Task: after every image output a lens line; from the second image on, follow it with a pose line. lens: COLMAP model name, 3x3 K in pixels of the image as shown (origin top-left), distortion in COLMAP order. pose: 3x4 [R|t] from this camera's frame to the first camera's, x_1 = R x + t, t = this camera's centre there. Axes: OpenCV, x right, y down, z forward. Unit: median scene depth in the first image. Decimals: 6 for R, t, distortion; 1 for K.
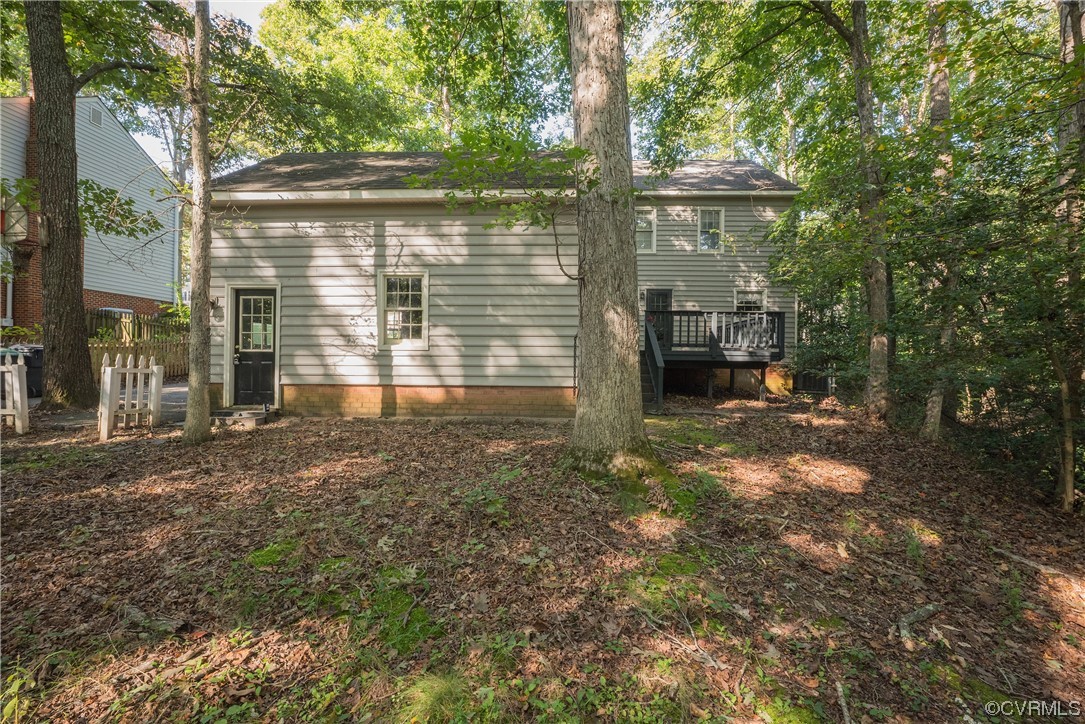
lens RADIAL K [[449.7, 0, 540.4], [0, 449.7, 362.0], [0, 0, 1]] dist [-0.001407, -0.000042]
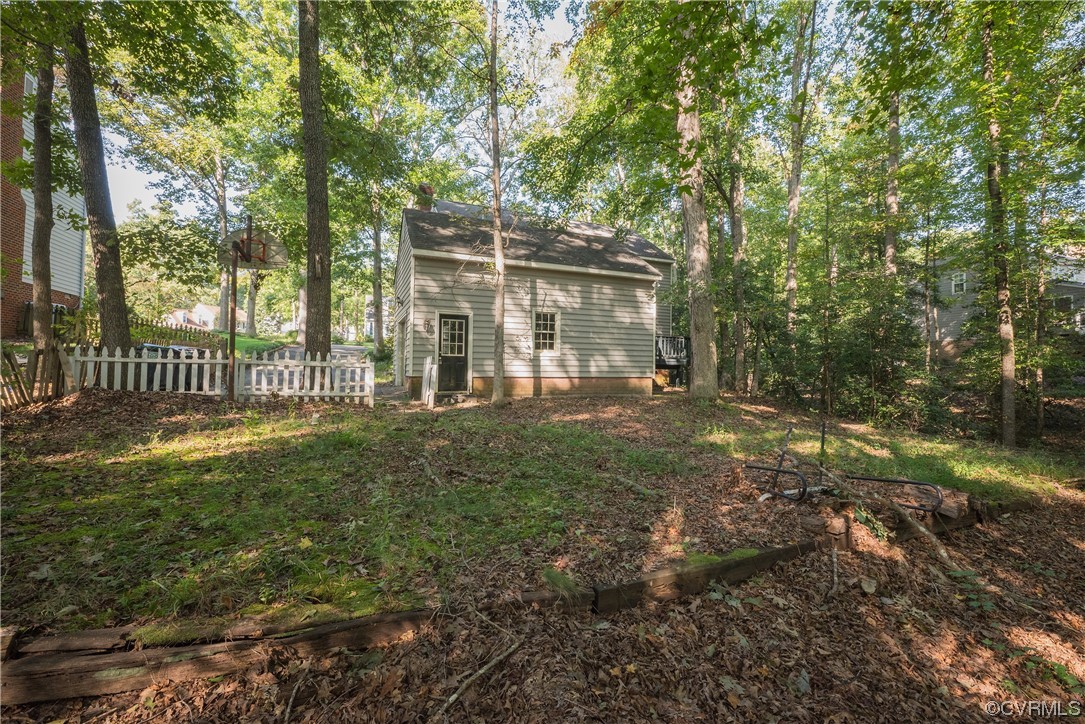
lens RADIAL K [[449.7, 0, 545.0], [0, 449.7, 361.6], [0, 0, 1]] dist [-0.001407, -0.000042]
pose [[0.900631, 0.008431, 0.434502, -1.041349], [-0.000606, 0.999835, -0.018144, 0.022927], [-0.434584, 0.016078, 0.900488, -0.514600]]
